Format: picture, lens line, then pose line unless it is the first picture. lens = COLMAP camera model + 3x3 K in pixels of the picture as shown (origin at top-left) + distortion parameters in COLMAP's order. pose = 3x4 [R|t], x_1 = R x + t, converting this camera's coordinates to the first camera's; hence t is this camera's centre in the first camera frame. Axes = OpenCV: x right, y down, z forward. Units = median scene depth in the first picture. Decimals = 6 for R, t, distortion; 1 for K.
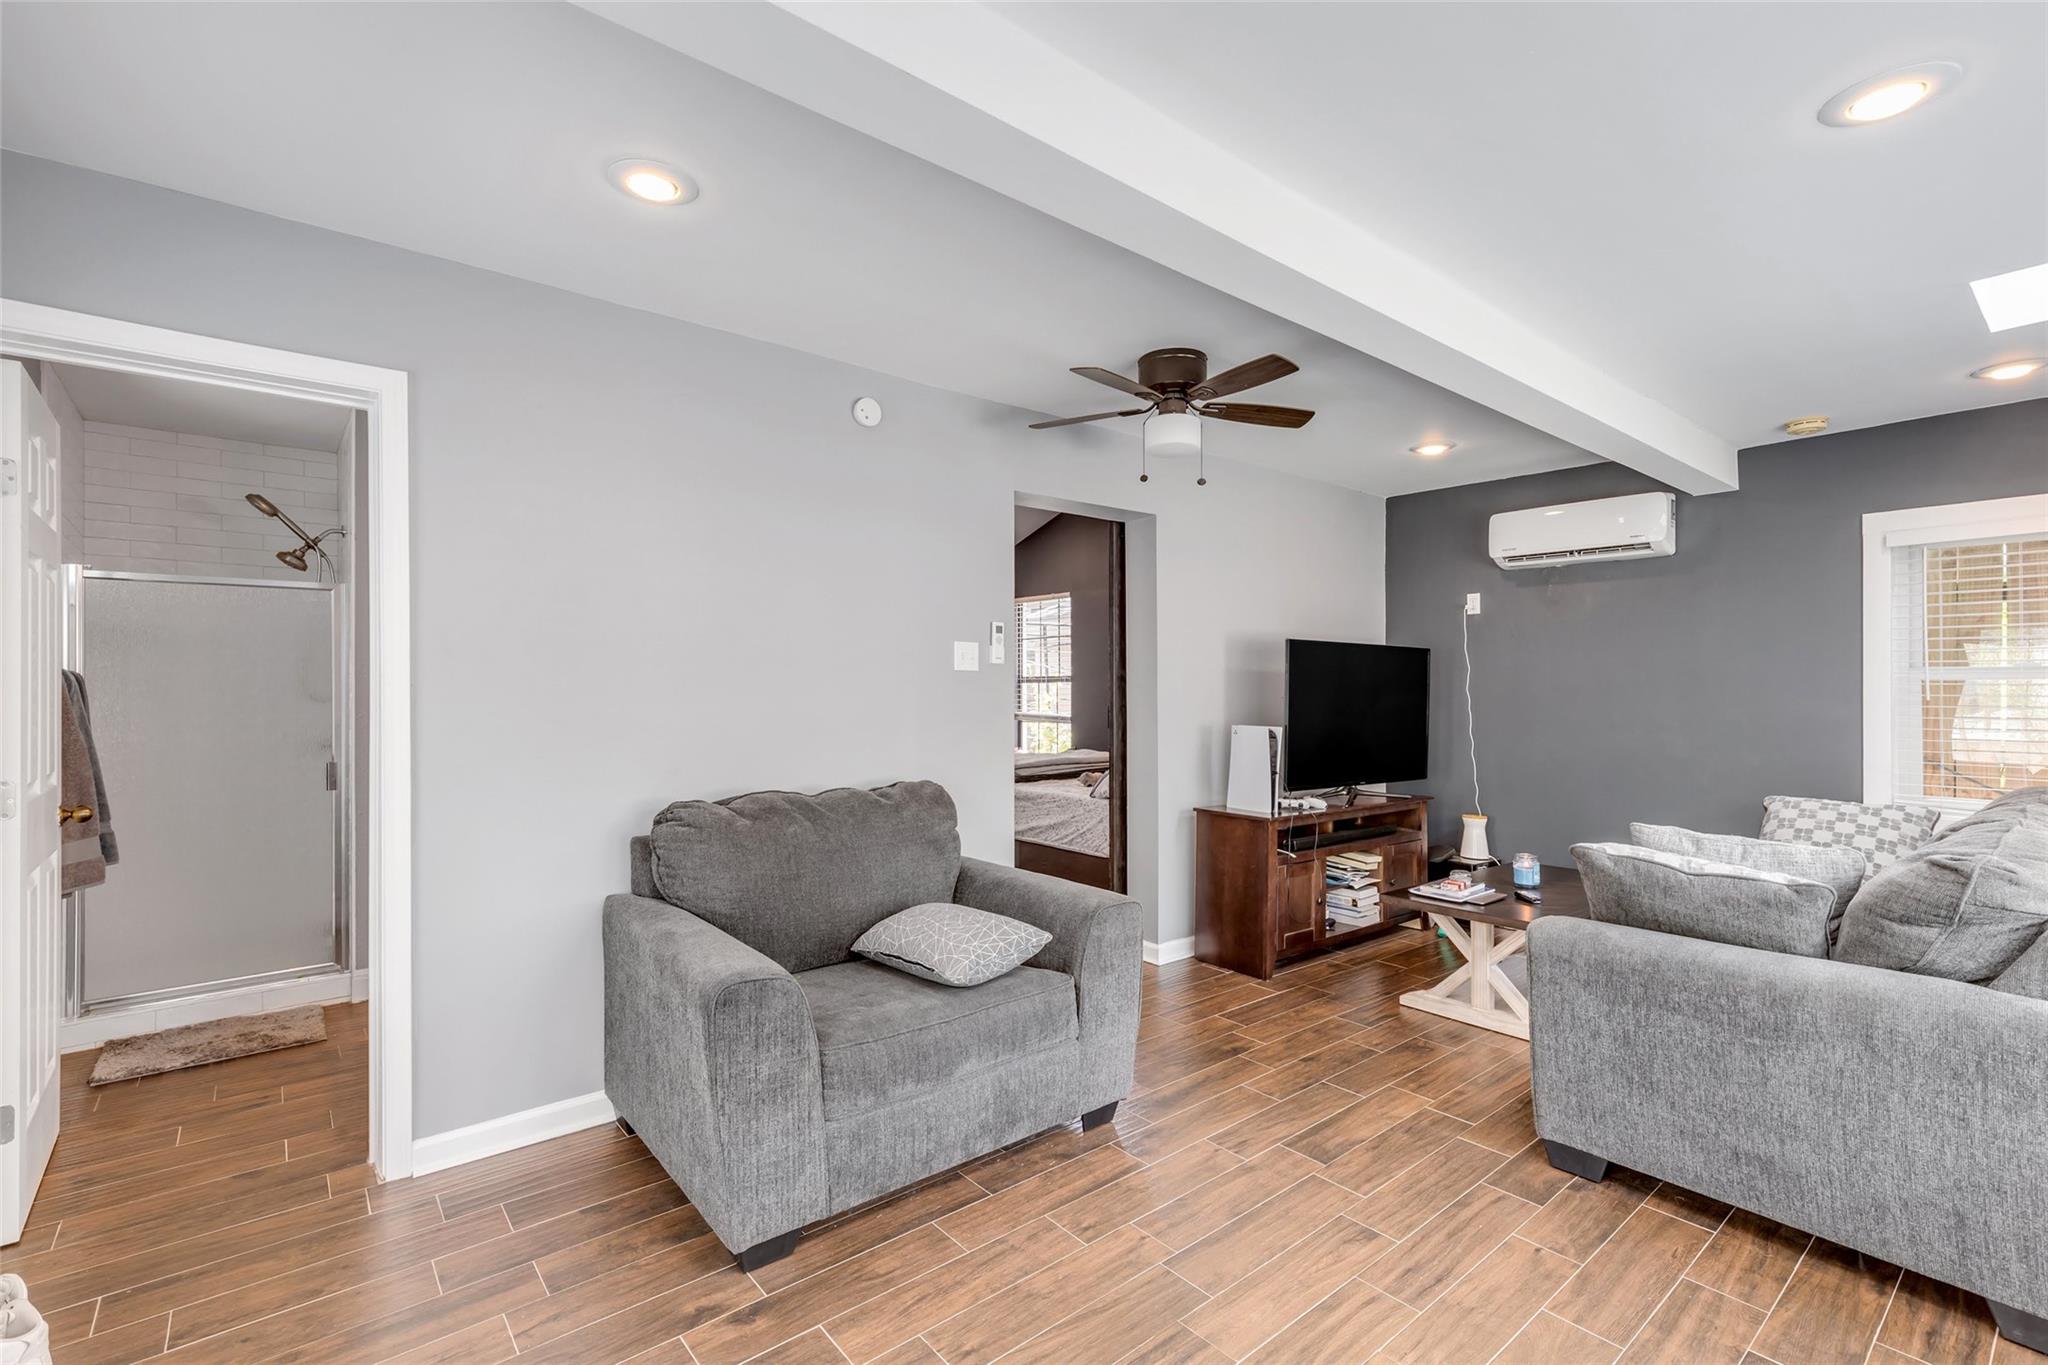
lens RADIAL K [[948.3, 0, 1024.0], [0, 948.3, 682.5], [0, 0, 1]] dist [0.008046, 0.000090]
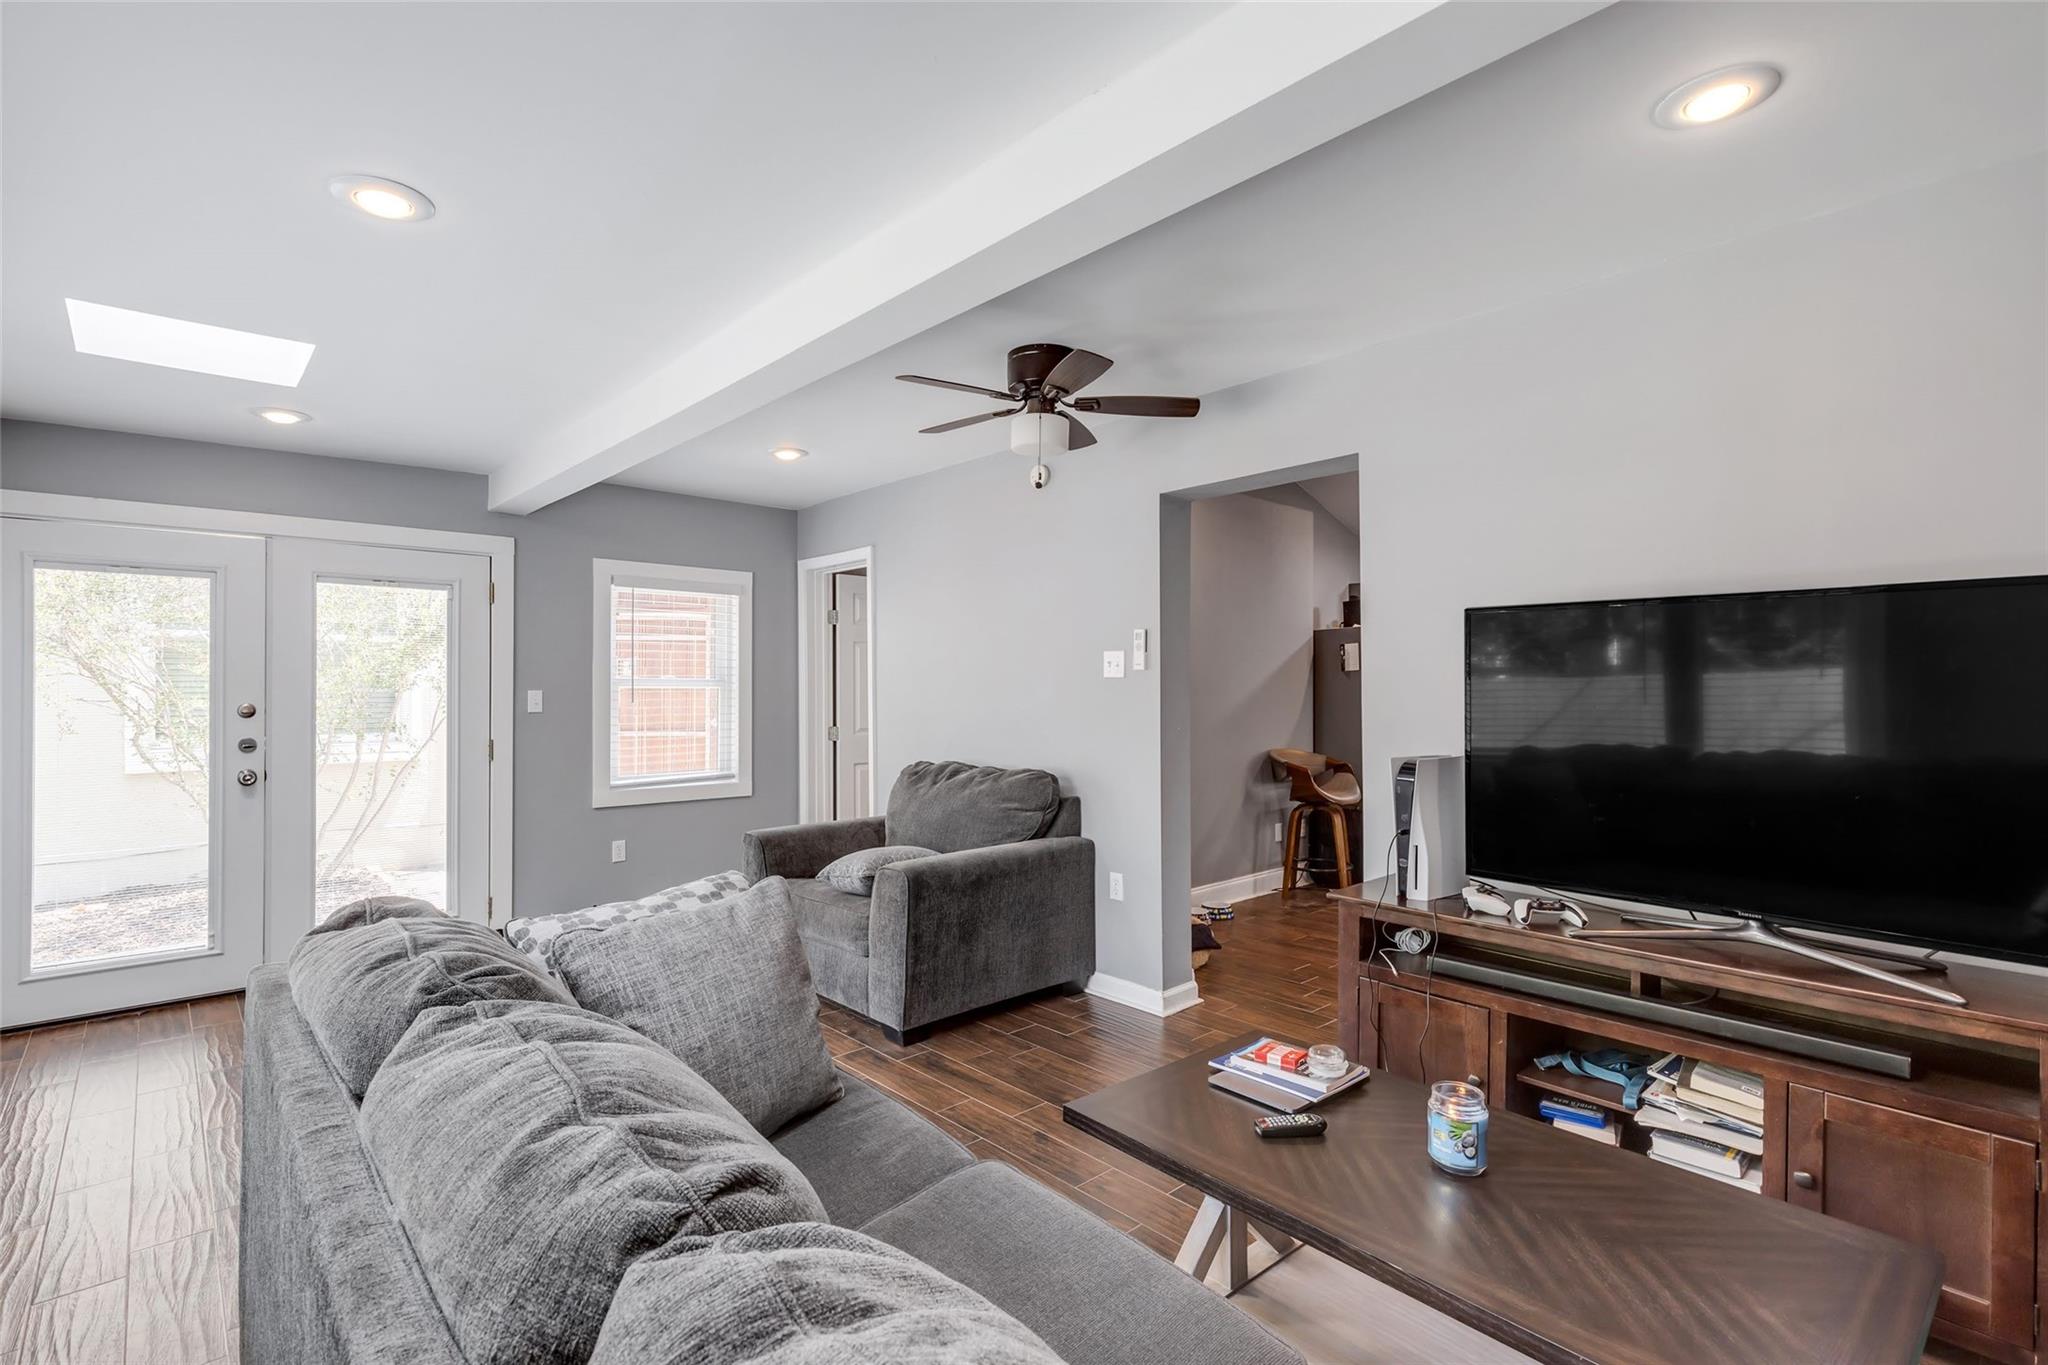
lens RADIAL K [[948.3, 0, 1024.0], [0, 948.3, 682.5], [0, 0, 1]] dist [0.008046, 0.000090]
pose [[0.032597, -0.013283, -0.999380, 1.036342], [-0.006740, 0.999886, -0.013509, 0.008222], [0.999446, 0.007177, 0.032503, 0.874928]]
